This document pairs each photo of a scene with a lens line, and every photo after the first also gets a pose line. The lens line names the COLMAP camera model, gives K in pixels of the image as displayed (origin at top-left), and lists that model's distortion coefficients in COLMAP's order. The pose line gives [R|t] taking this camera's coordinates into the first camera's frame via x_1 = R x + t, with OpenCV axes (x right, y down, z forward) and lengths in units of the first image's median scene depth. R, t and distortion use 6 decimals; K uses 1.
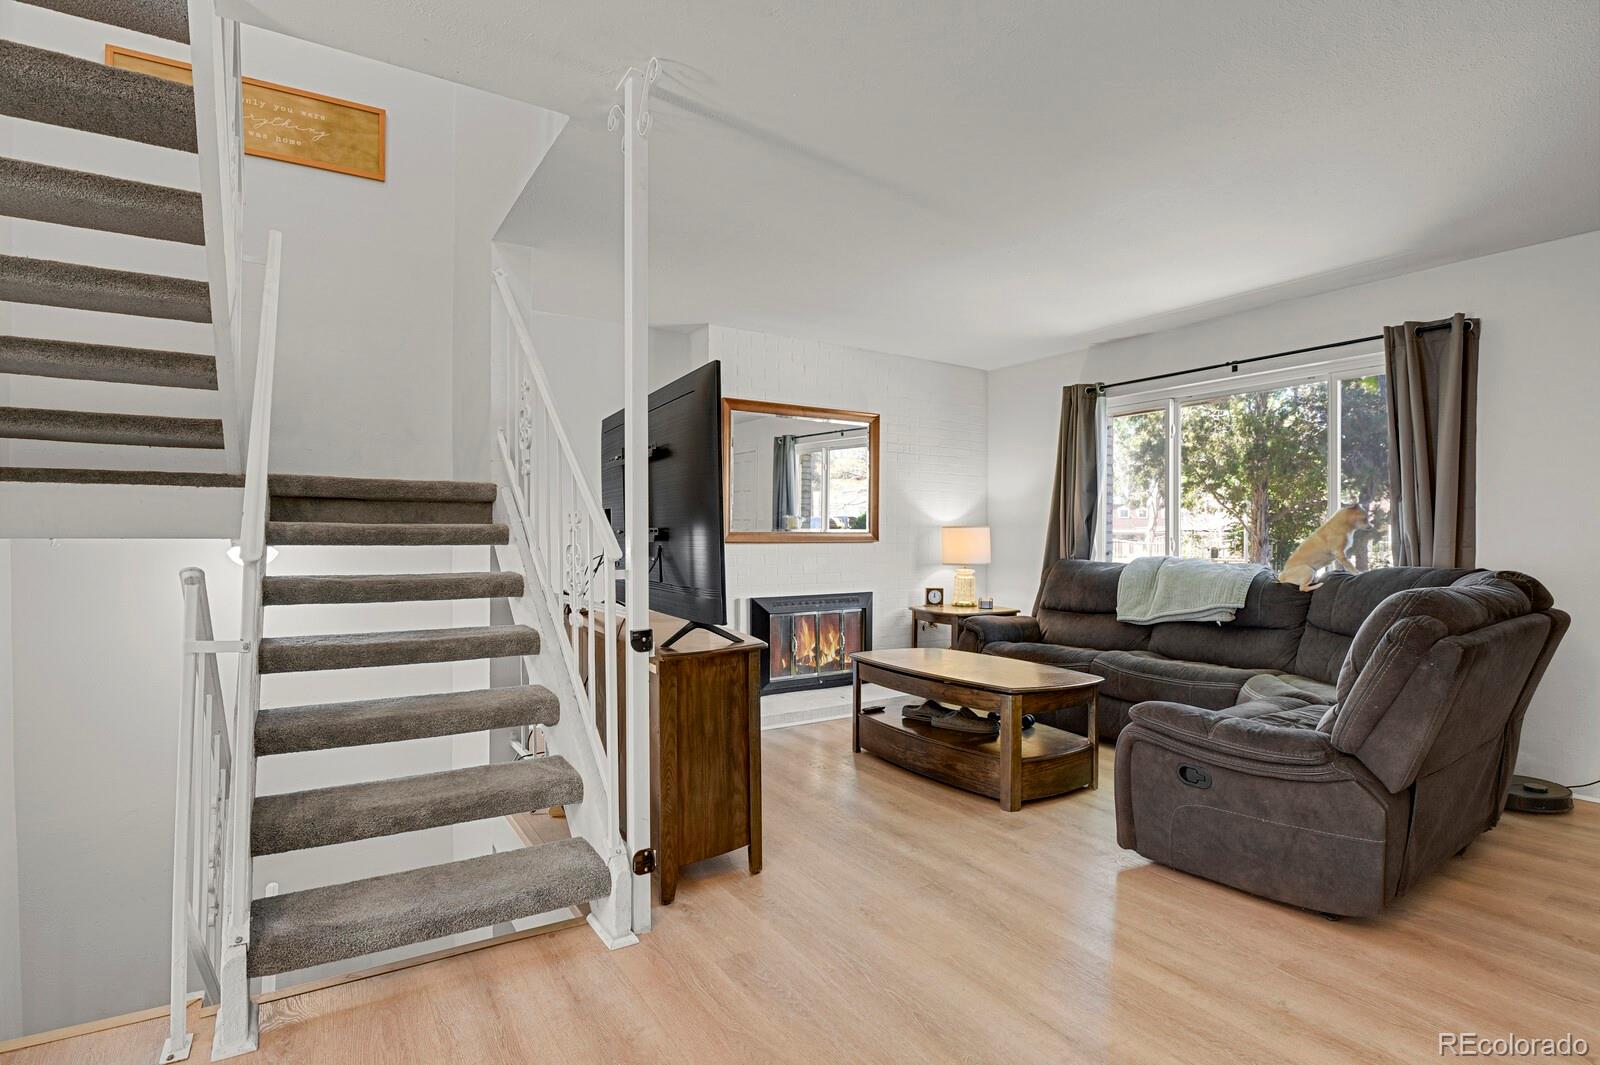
lens RADIAL K [[784.4, 0, 800.2], [0, 784.4, 535.3], [0, 0, 1]] dist [-0.024123, -0.000153]
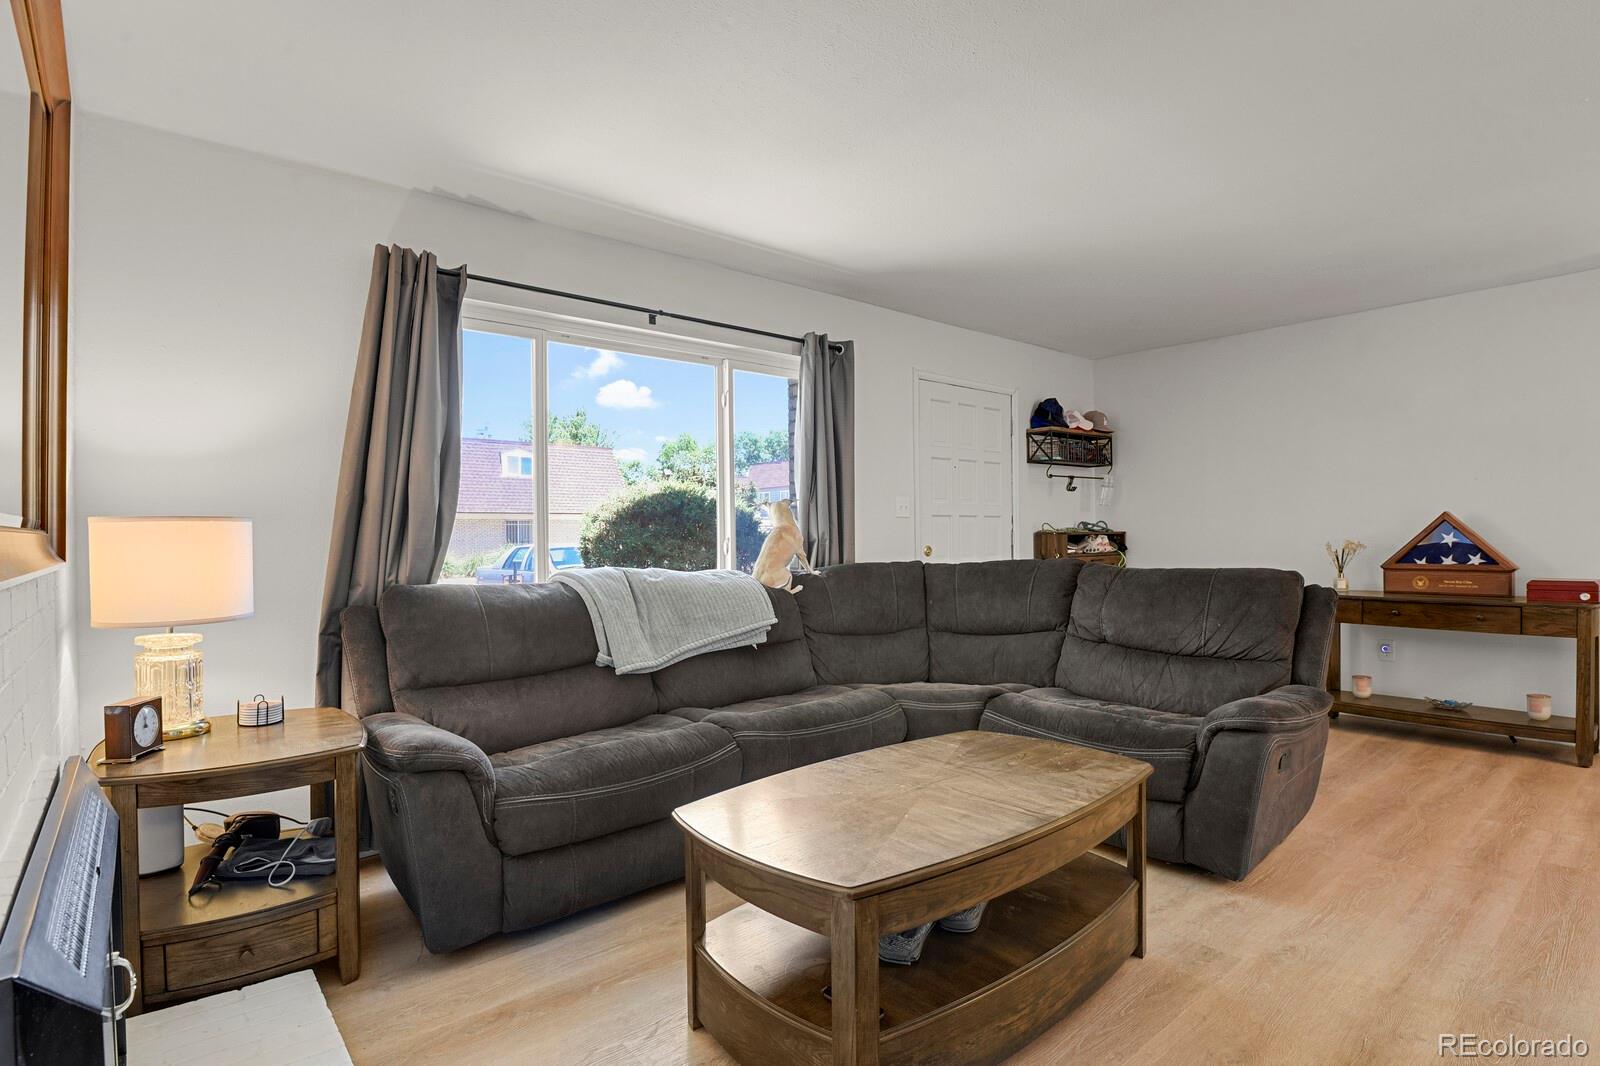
lens RADIAL K [[802.0, 0, 800.0], [0, 802.0, 533.0], [0, 0, 1]] dist [-0.029010, -0.000325]
pose [[-0.137342, -0.000452, 0.990524, -0.271427], [0.010103, 0.999947, 0.001858, -0.003056], [-0.990472, 0.010263, -0.137330, 1.060628]]
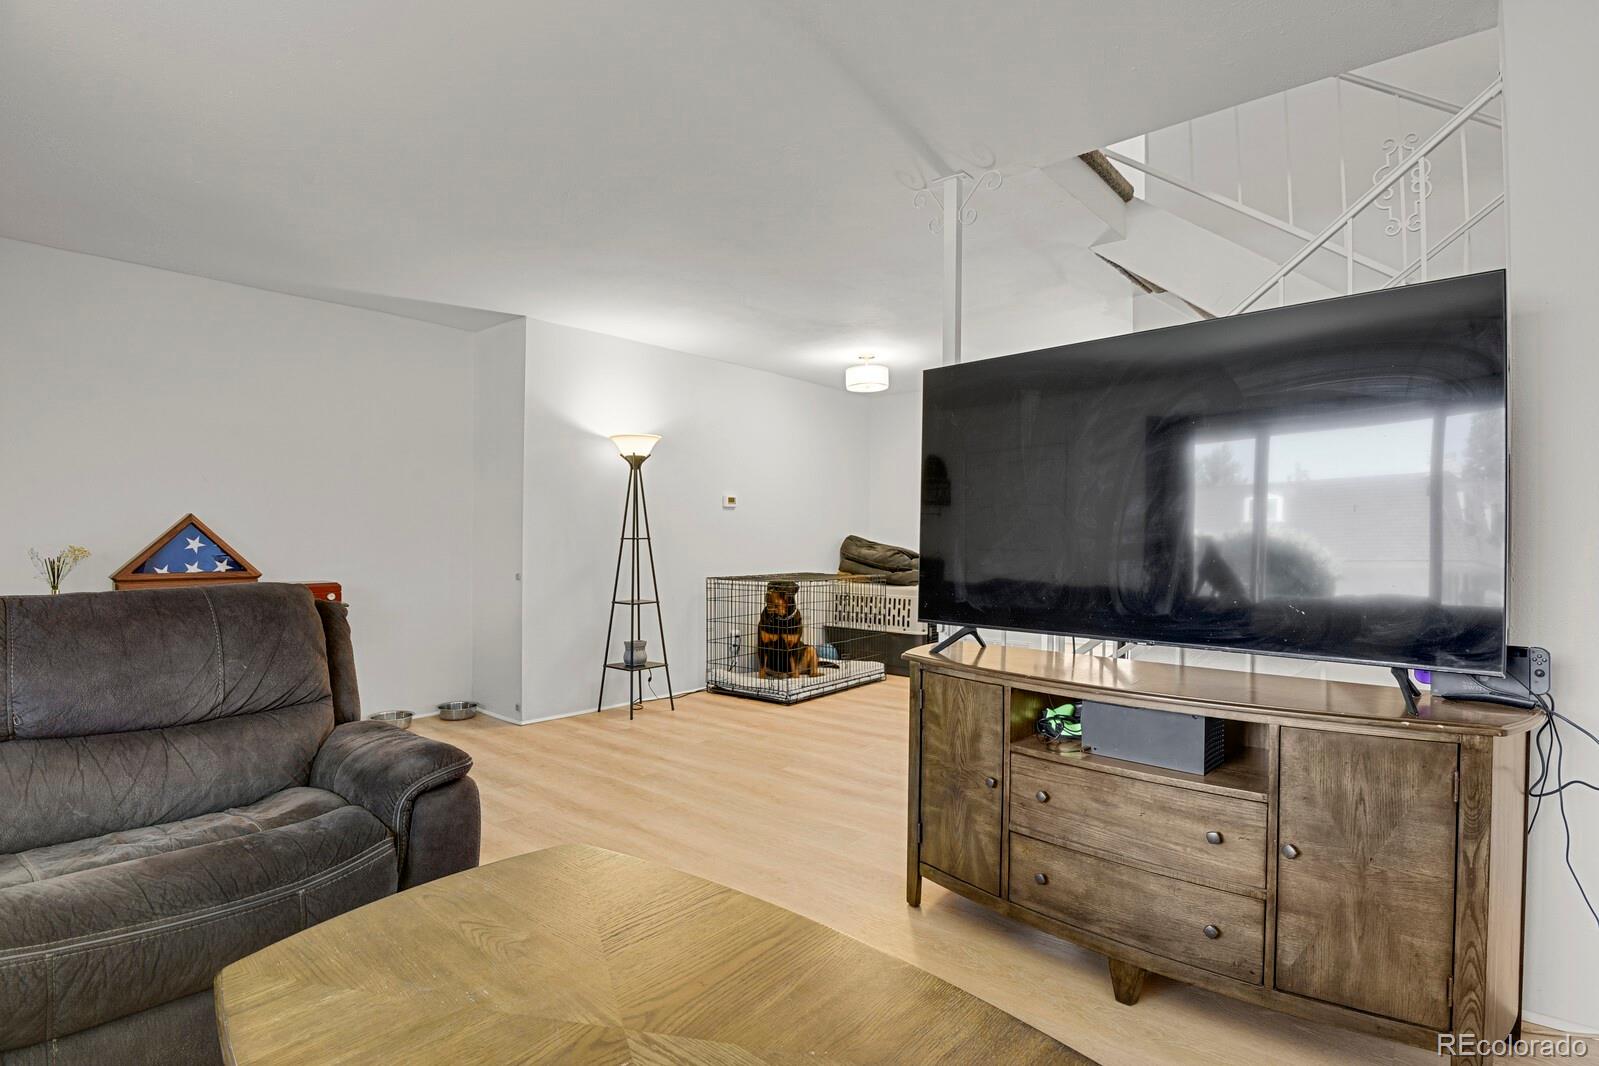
lens RADIAL K [[779.9, 0, 799.5], [0, 779.9, 533.0], [0, 0, 1]] dist [-0.017462, -0.001263]
pose [[-0.957524, -0.010212, -0.288171, 0.225165], [-0.009149, 0.999945, -0.005037, 0.000057], [0.288207, -0.002187, -0.957566, 1.161893]]
